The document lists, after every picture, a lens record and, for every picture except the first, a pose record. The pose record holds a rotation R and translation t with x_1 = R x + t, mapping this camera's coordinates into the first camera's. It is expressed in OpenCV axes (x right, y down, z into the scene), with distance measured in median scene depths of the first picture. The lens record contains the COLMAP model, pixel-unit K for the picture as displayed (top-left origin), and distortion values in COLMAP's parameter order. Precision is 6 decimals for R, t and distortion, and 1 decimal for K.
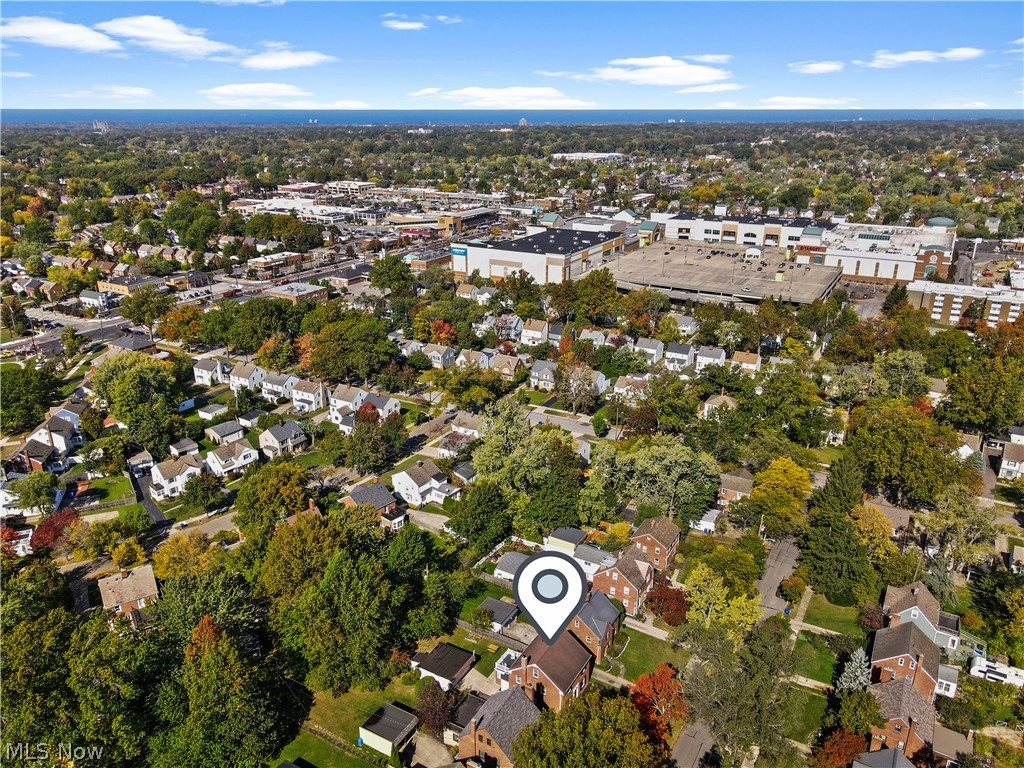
lens RADIAL K [[729.1, 0, 507.6], [0, 729.1, 384.3], [0, 0, 1]] dist [0.021830, 0.003893]
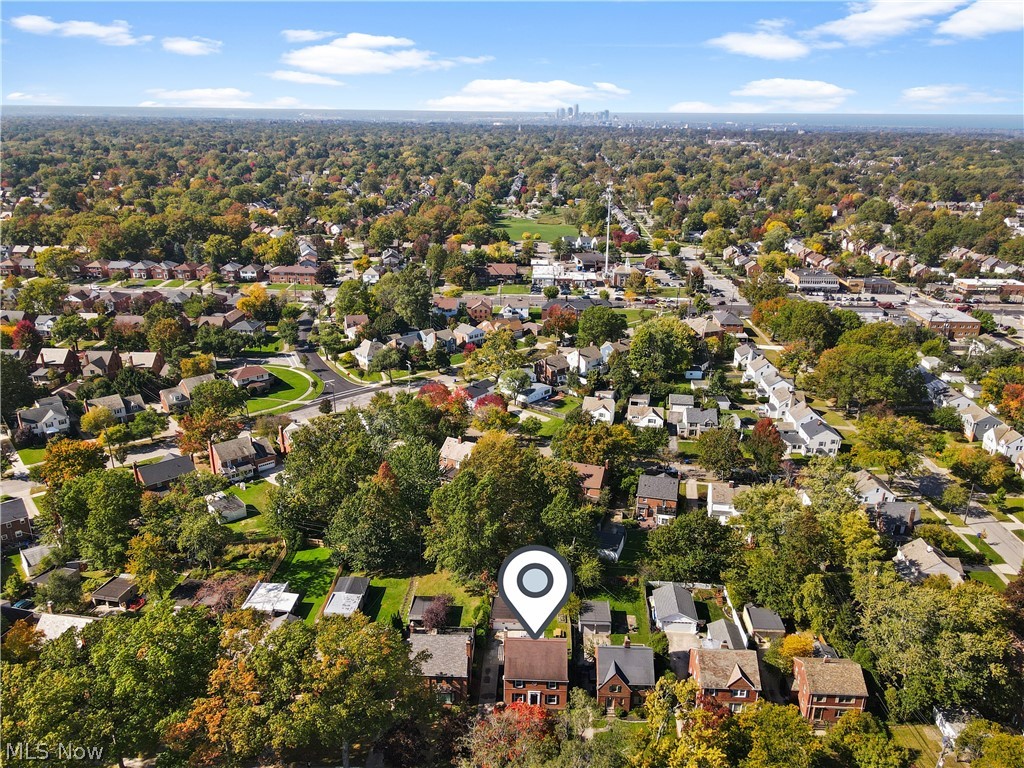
lens RADIAL K [[729.1, 0, 507.6], [0, 729.1, 384.3], [0, 0, 1]] dist [0.021830, 0.003893]
pose [[0.473314, 0.312053, -0.823770, 0.388331], [-0.318127, 0.932592, 0.170490, -0.064490], [0.821443, 0.181368, 0.540681, 0.192842]]
